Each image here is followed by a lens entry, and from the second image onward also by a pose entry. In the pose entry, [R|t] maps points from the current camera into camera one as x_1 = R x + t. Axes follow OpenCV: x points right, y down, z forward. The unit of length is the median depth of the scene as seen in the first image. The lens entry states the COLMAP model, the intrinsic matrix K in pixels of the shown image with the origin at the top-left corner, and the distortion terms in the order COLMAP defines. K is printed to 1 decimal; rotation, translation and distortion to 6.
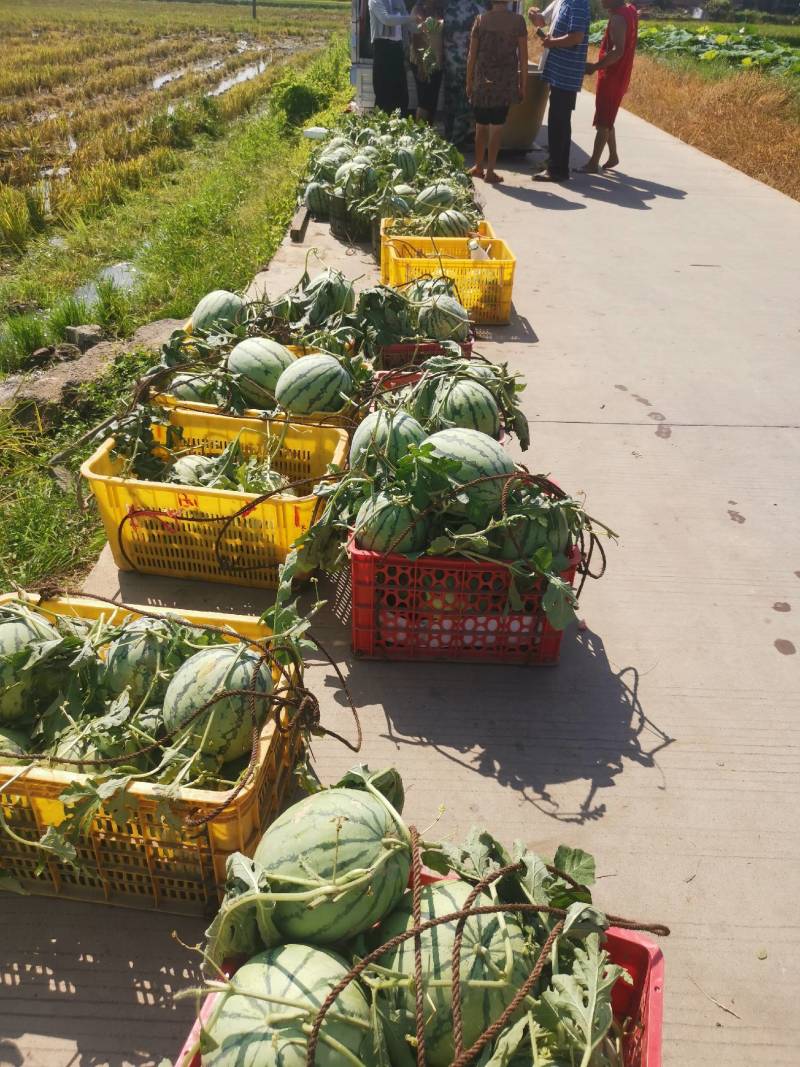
lens RADIAL K [[811.6, 0, 400.5], [0, 811.6, 537.7], [0, 0, 1]] dist [0.038099, -0.058899]
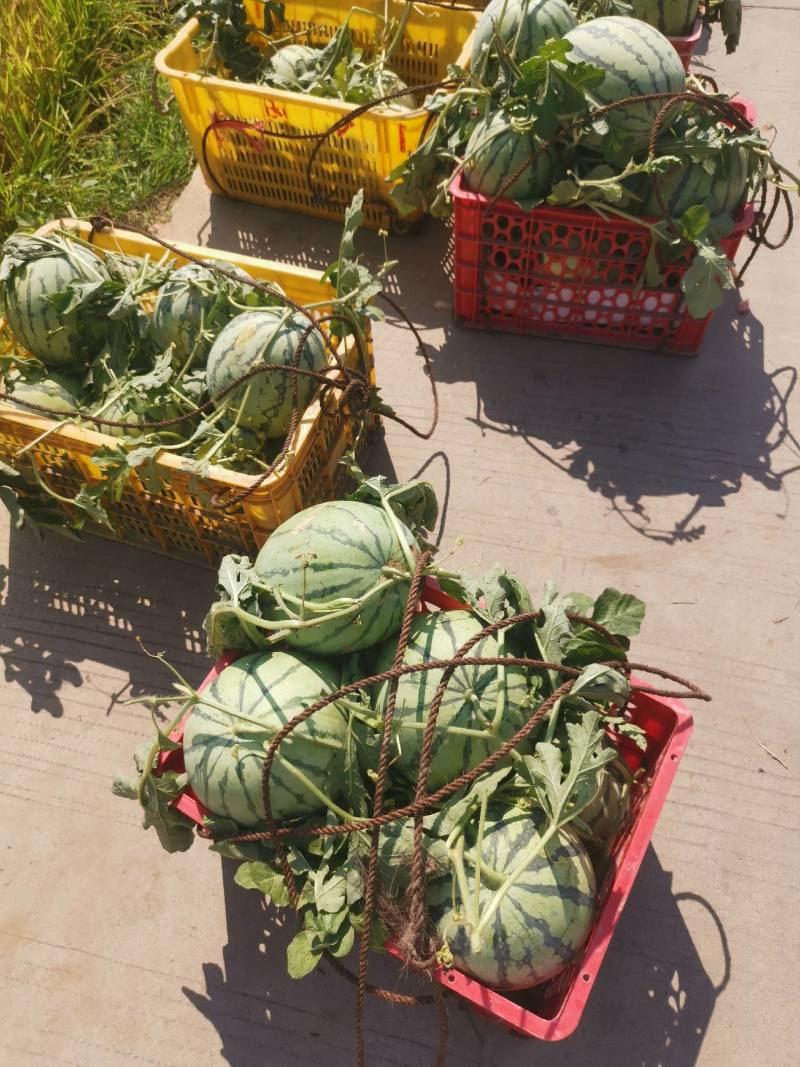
lens RADIAL K [[811.6, 0, 400.5], [0, 811.6, 537.7], [0, 0, 1]] dist [0.038099, -0.058899]
pose [[0.973050, 0.144209, -0.179938, 0.098731], [-0.053237, 0.899730, 0.433188, -0.027096], [0.224365, -0.411934, 0.883159, 0.157692]]
